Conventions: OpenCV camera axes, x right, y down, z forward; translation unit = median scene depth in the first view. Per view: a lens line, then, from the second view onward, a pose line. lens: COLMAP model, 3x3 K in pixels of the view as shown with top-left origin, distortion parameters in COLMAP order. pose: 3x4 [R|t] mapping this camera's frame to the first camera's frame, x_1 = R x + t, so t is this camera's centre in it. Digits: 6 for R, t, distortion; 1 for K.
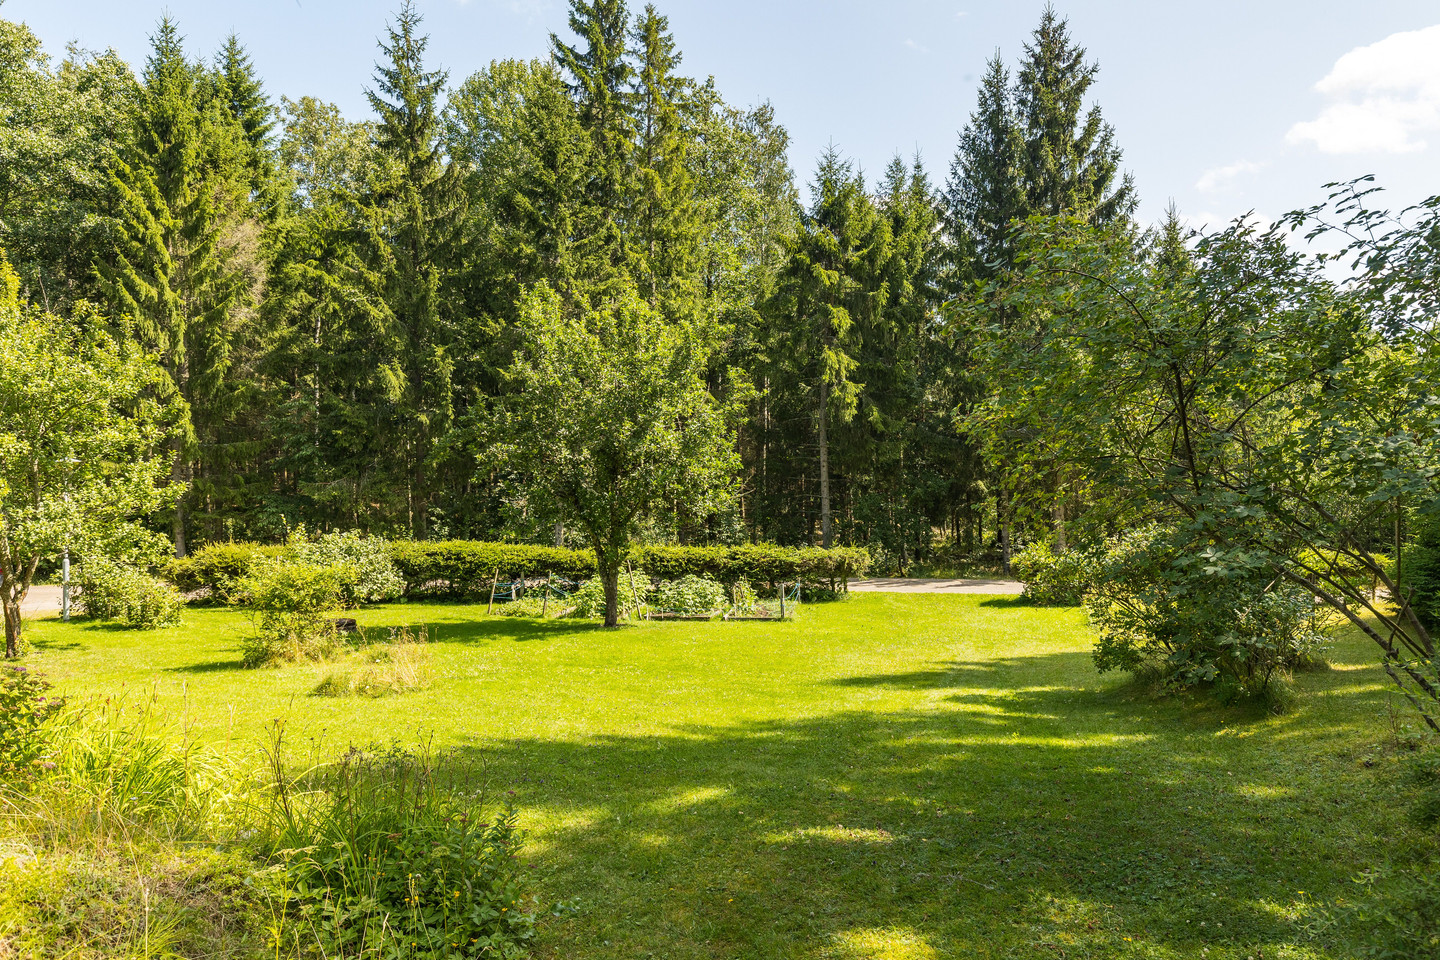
lens RADIAL K [[799.0, 0, 719.0], [0, 799.0, 488.5], [0, 0, 1]] dist [0.001737, -0.000084]
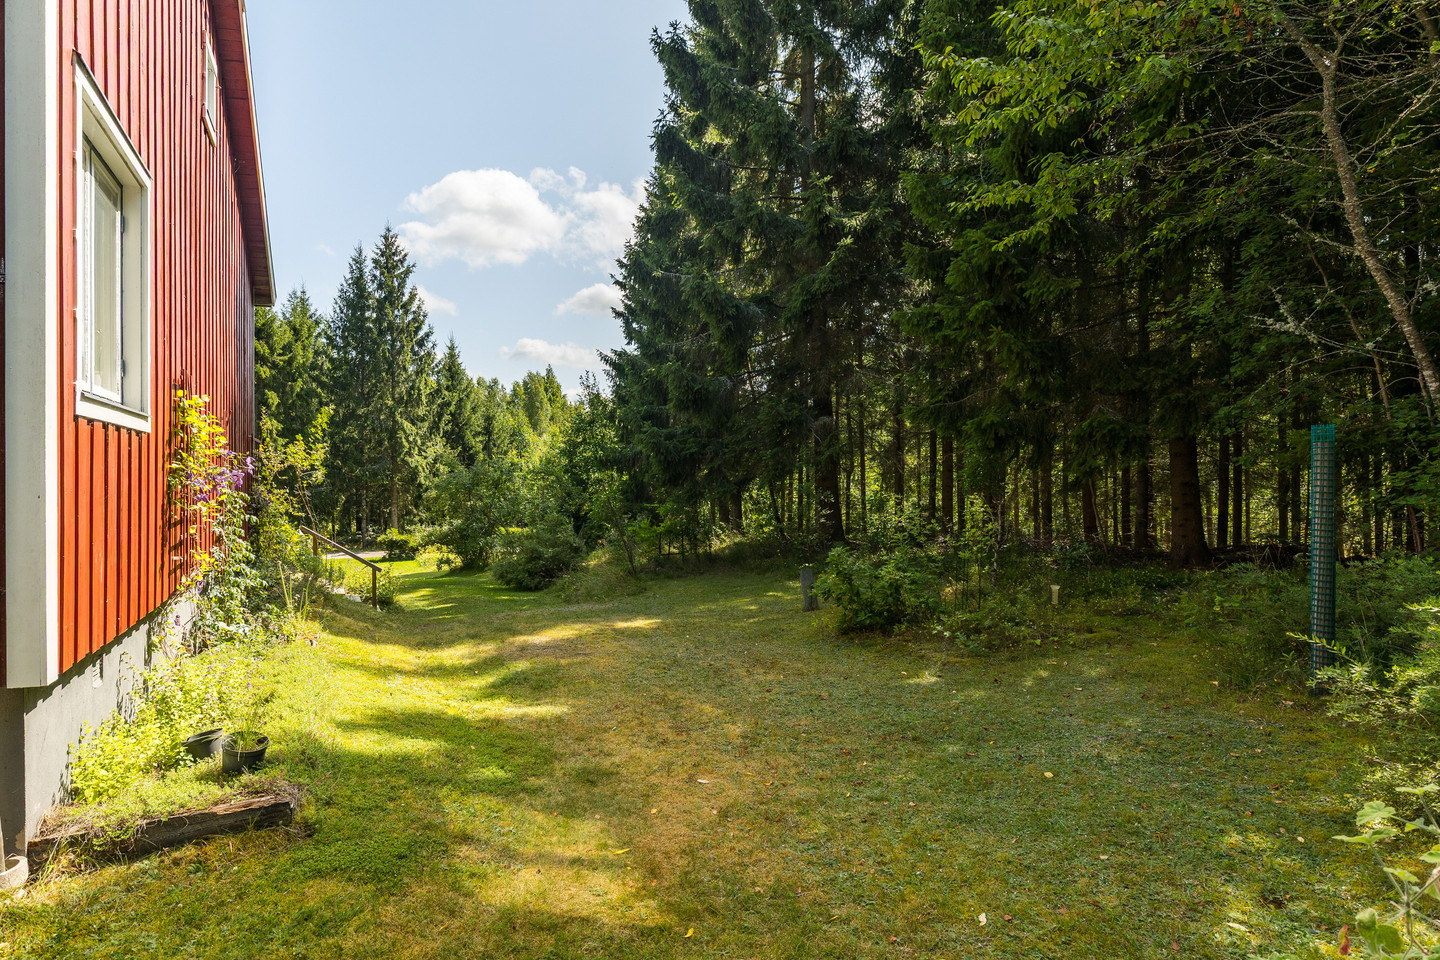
lens RADIAL K [[835.1, 0, 719.2], [0, 835.1, 487.8], [0, 0, 1]] dist [-0.001092, -0.000245]
pose [[0.666771, -0.007511, 0.745225, -0.474171], [0.006308, 0.999970, 0.004434, -0.028664], [-0.745236, 0.001744, 0.666799, -0.761586]]
